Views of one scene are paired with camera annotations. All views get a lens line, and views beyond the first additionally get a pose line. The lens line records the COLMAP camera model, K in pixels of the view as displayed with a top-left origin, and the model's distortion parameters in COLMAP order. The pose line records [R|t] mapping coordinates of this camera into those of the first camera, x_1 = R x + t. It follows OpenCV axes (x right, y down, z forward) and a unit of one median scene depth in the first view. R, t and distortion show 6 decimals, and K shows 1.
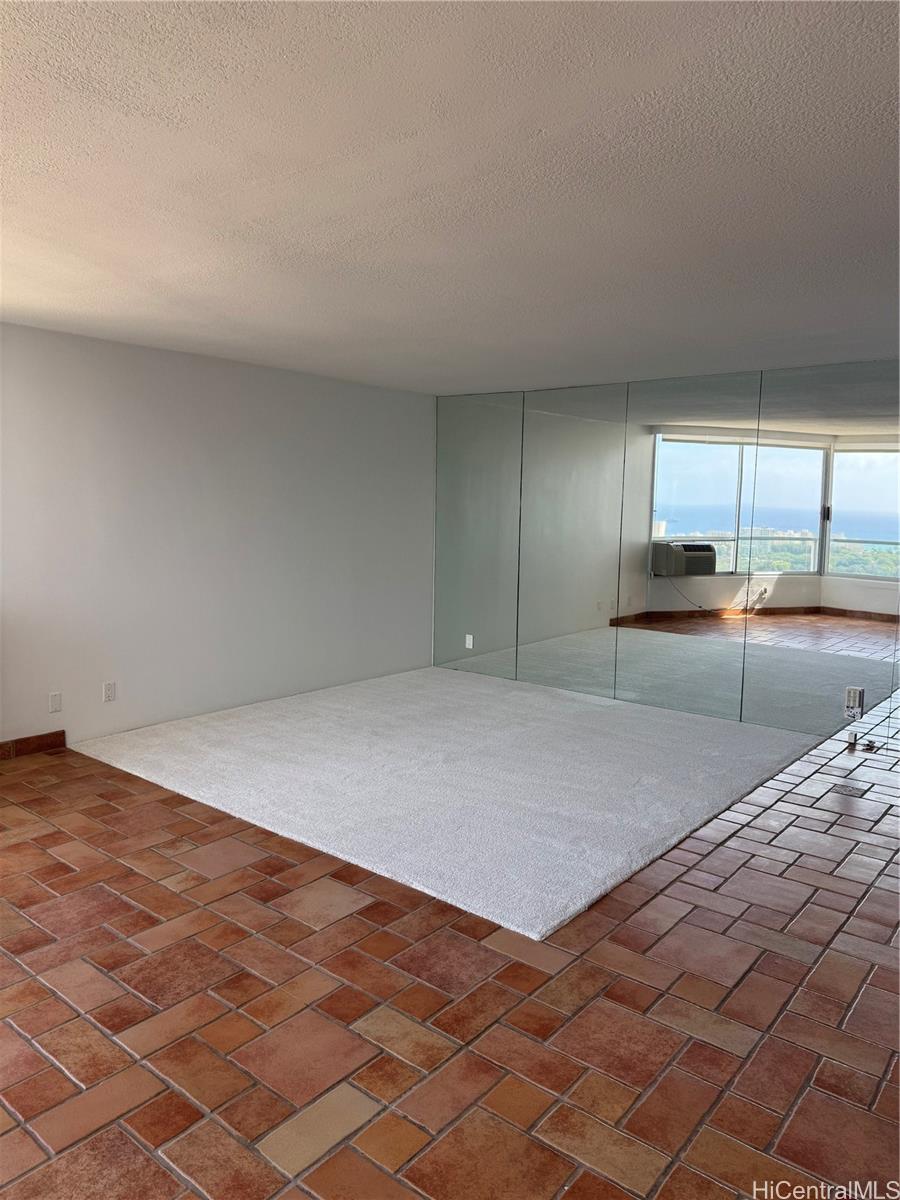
lens RADIAL K [[842.5, 0, 435.5], [0, 842.5, 595.9], [0, 0, 1]] dist [0.053137, -0.062148]
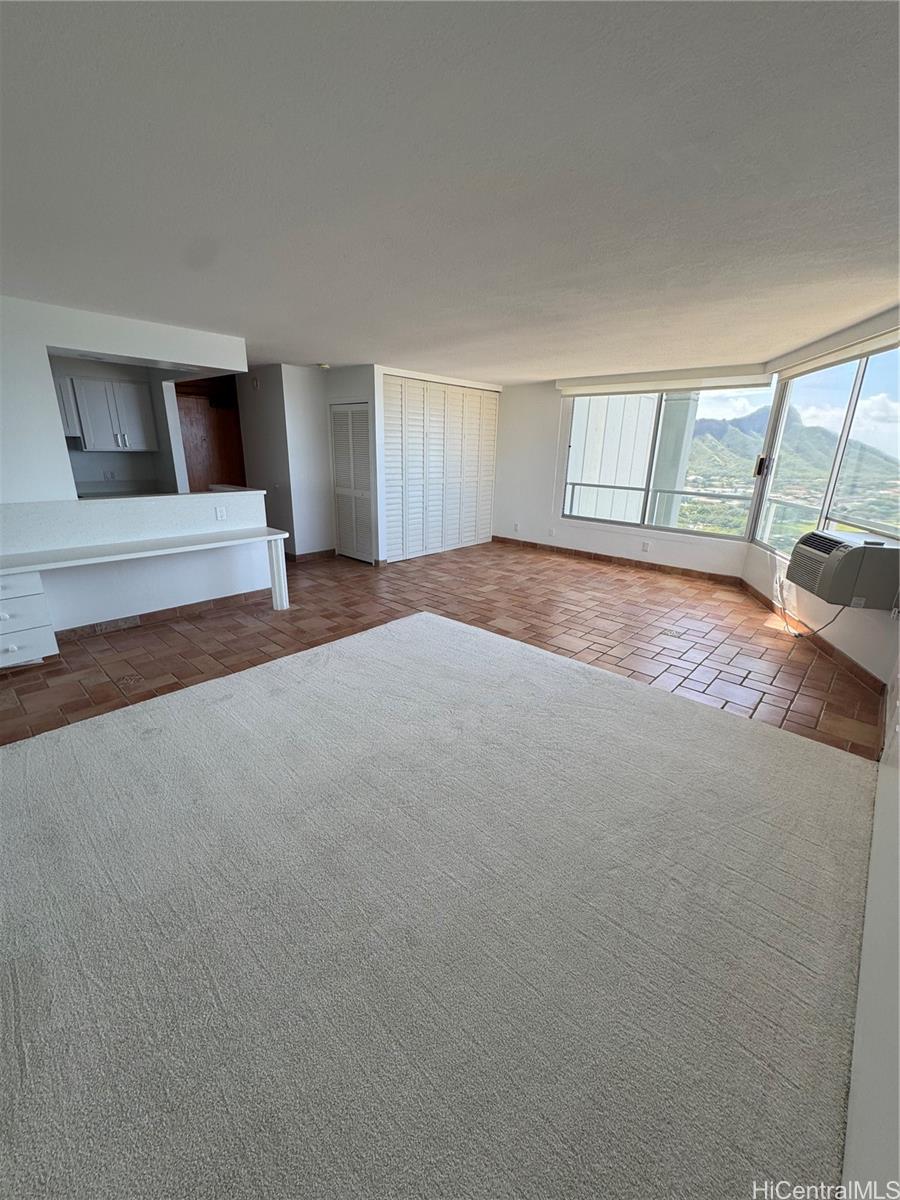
lens RADIAL K [[479.5, 0, 450.0], [0, 479.5, 600.0], [0, 0, 1]] dist [-0.002665, -0.000943]
pose [[-0.998317, -0.048030, 0.032503, -0.010039], [-0.030328, 0.910081, 0.413319, -0.250613], [-0.049432, 0.411638, -0.910006, 2.138505]]
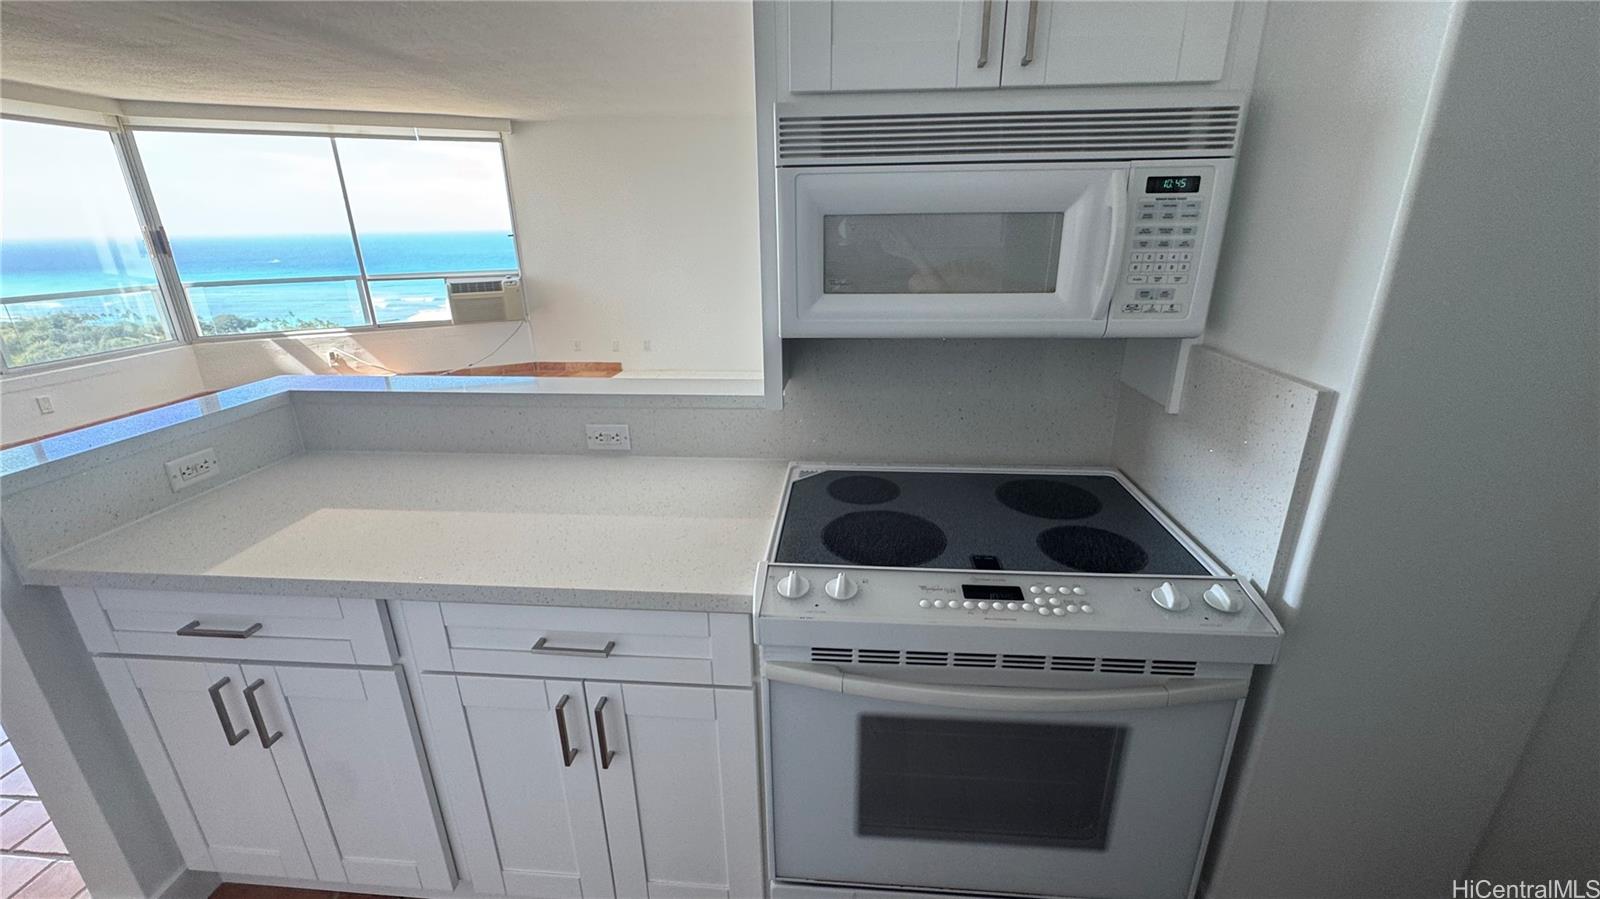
lens RADIAL K [[644.6, 0, 800.0], [0, 644.6, 449.5], [0, 0, 1]] dist [-0.001271, -0.000912]
pose [[0.573852, 0.249527, -0.780019, 1.341294], [-0.073973, 0.964352, 0.254074, -0.057654], [0.815611, -0.088101, 0.571854, 0.791794]]
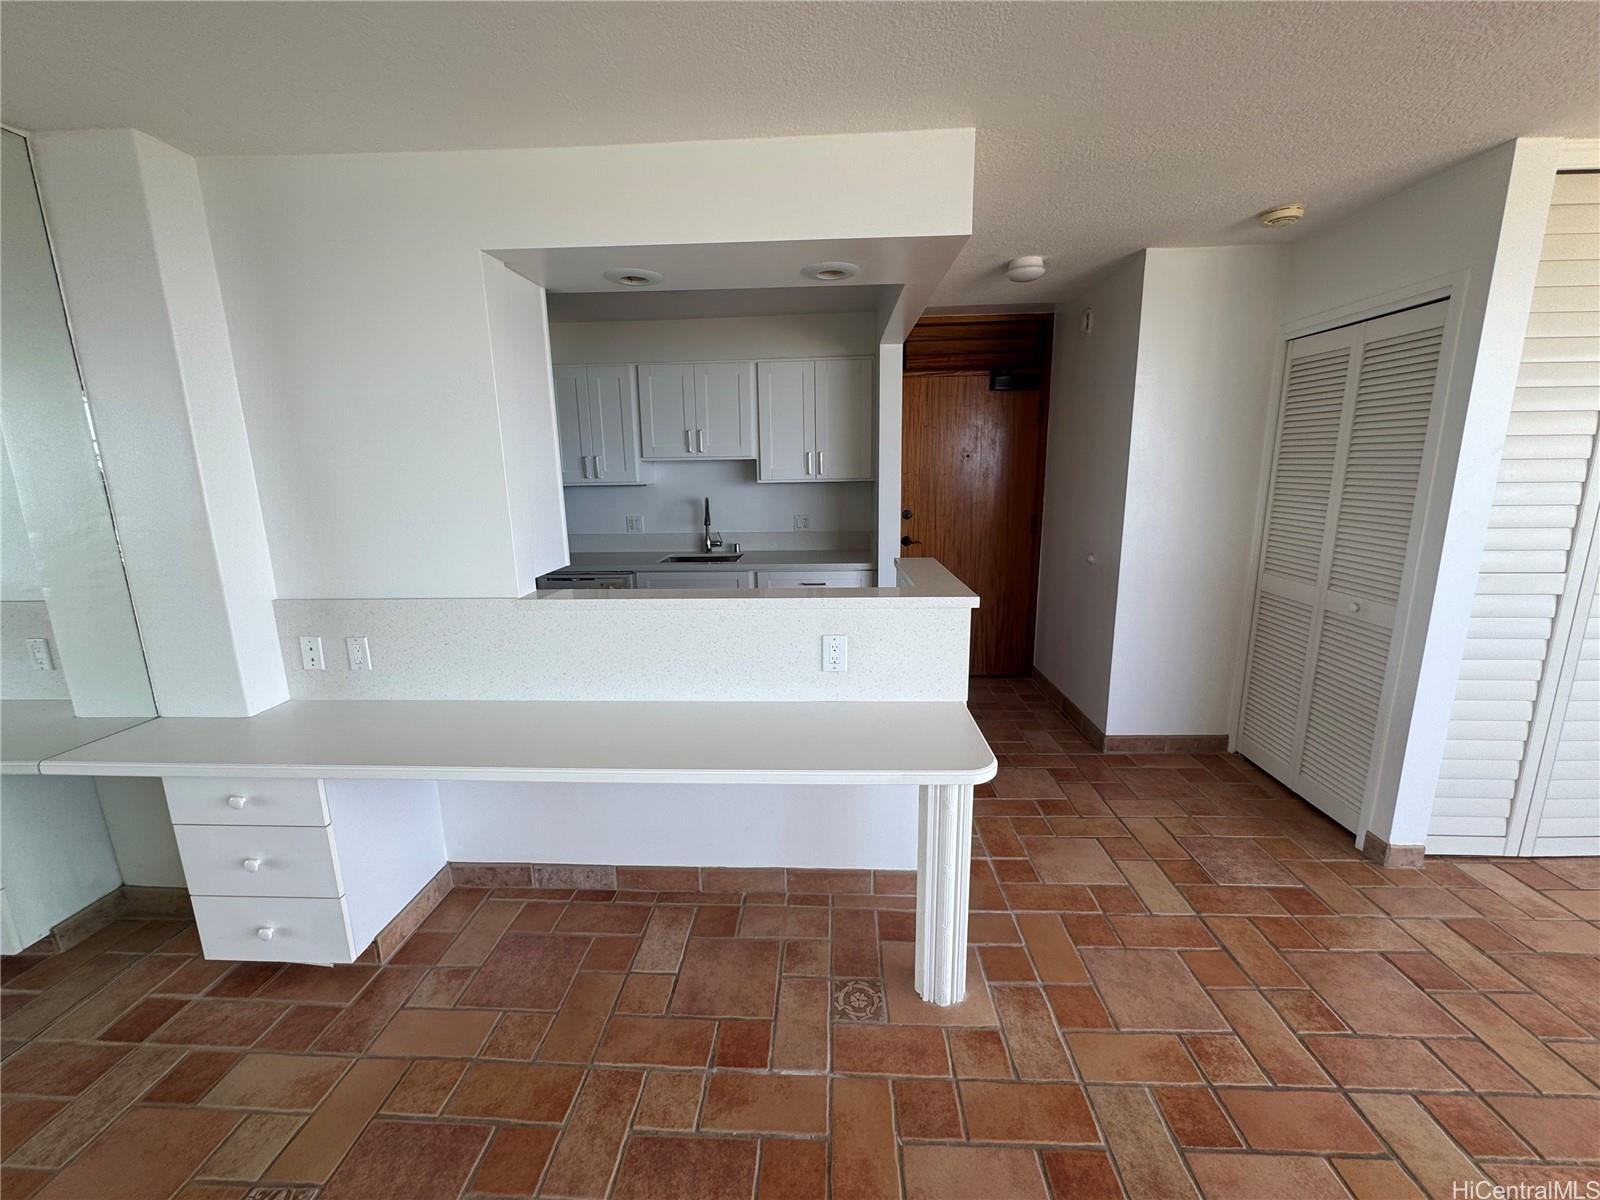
lens RADIAL K [[639.4, 0, 800.0], [0, 639.4, 600.0], [0, 0, 1]] dist [-0.002665, -0.000943]
pose [[-0.600055, -0.166237, 0.782495, 0.220228], [0.100033, 0.954899, 0.279573, -0.127876], [-0.793680, 0.246034, -0.556363, 1.221180]]
